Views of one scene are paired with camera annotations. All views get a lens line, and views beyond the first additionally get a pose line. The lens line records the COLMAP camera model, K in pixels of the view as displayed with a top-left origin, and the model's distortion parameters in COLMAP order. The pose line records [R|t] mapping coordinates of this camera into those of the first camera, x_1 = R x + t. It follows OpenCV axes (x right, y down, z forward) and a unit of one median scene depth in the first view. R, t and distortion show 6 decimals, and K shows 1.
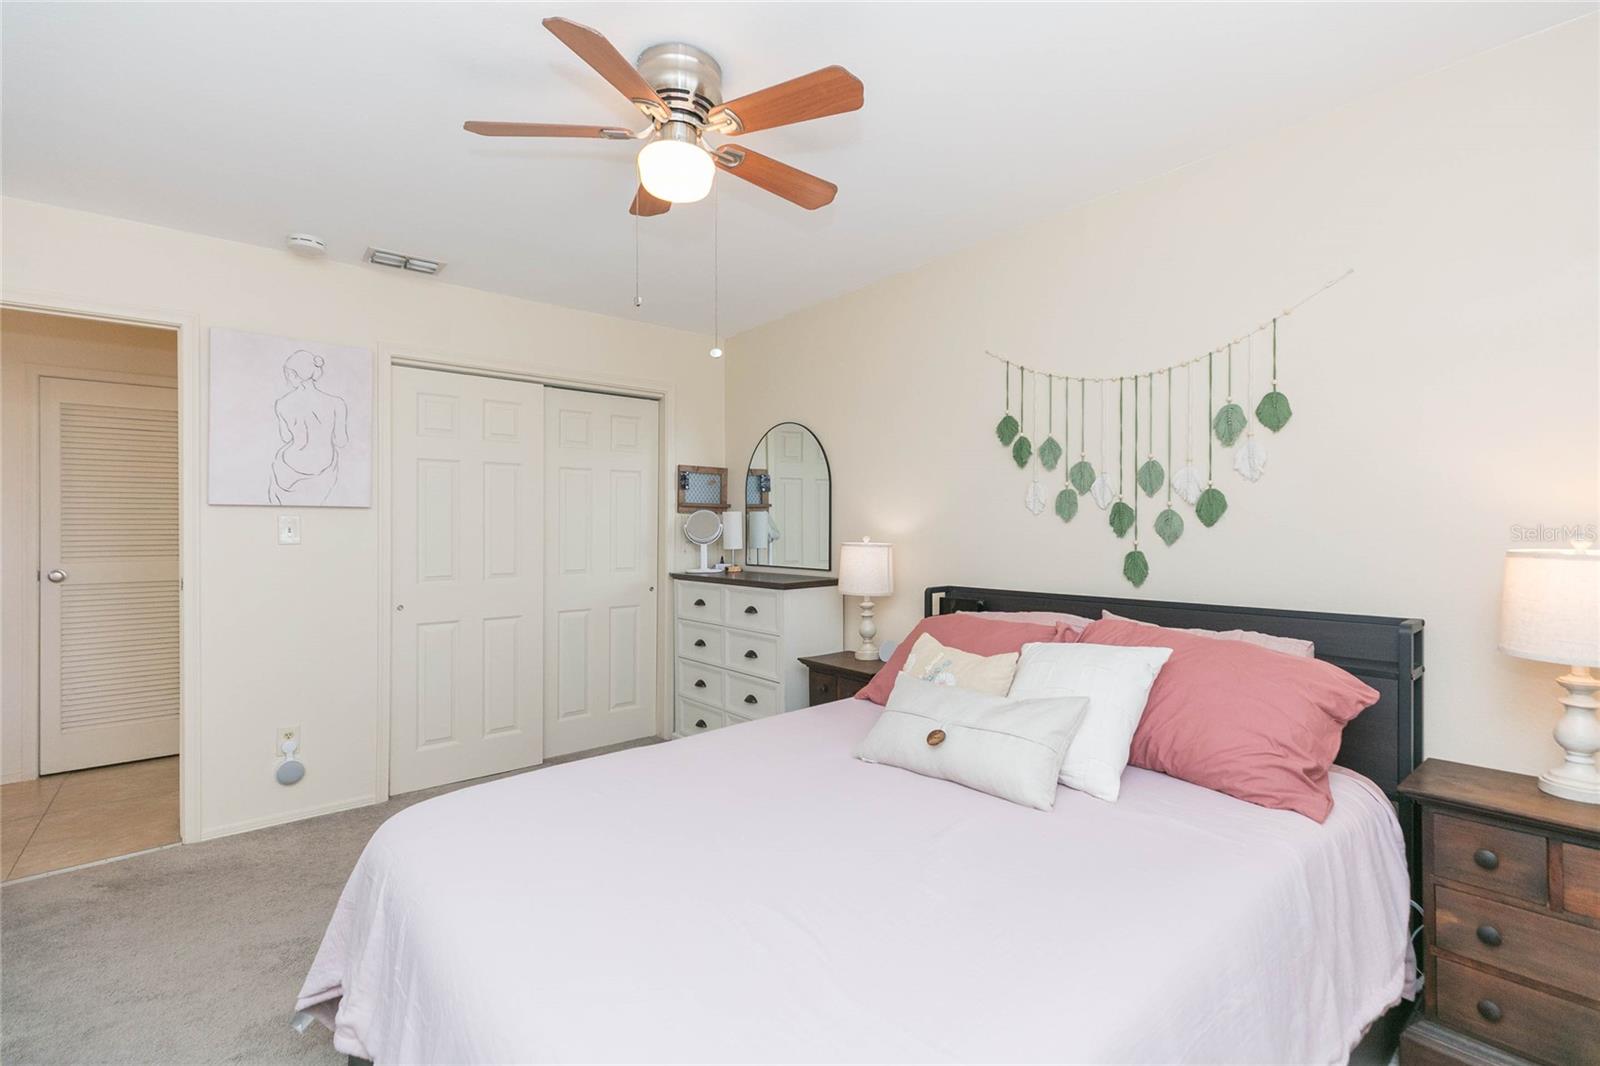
lens RADIAL K [[726.0, 0, 803.5], [0, 726.0, 518.5], [0, 0, 1]] dist [-0.000257, 0.000049]
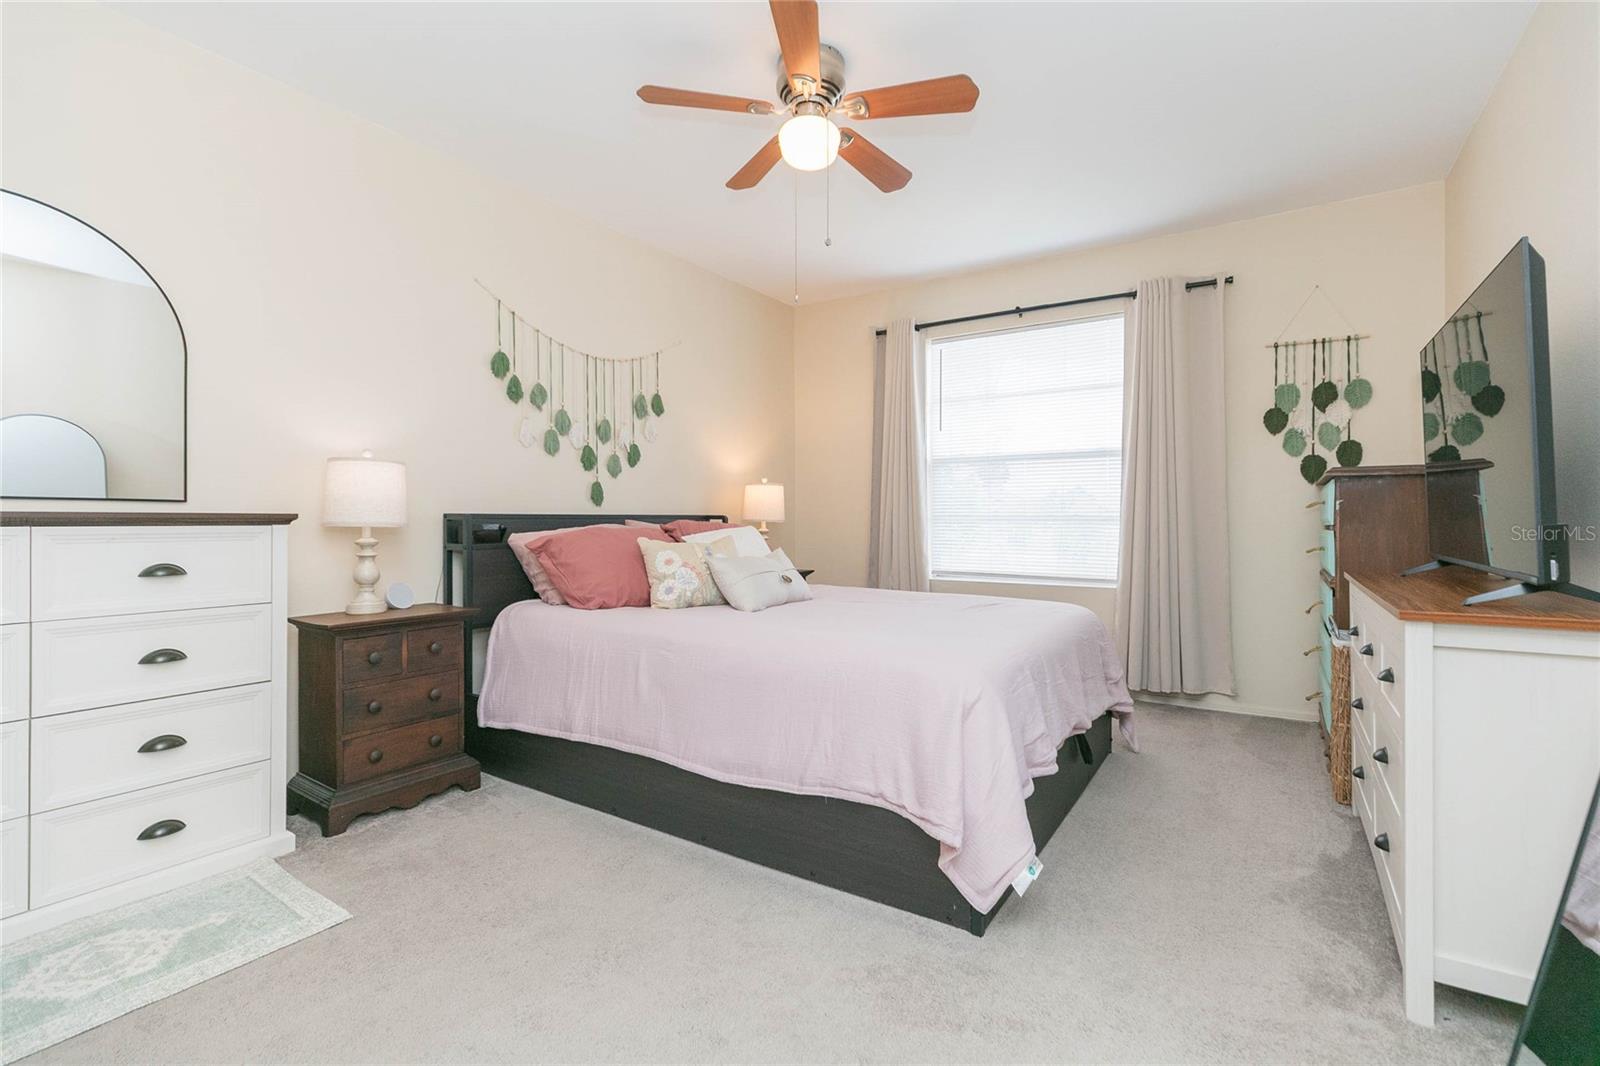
lens RADIAL K [[726.0, 0, 803.5], [0, 726.0, 518.5], [0, 0, 1]] dist [-0.000257, 0.000049]
pose [[-0.294092, 0.009684, 0.955728, -0.958386], [-0.012253, 0.999828, -0.013901, 0.124635], [-0.955699, -0.015798, -0.293923, 0.982619]]
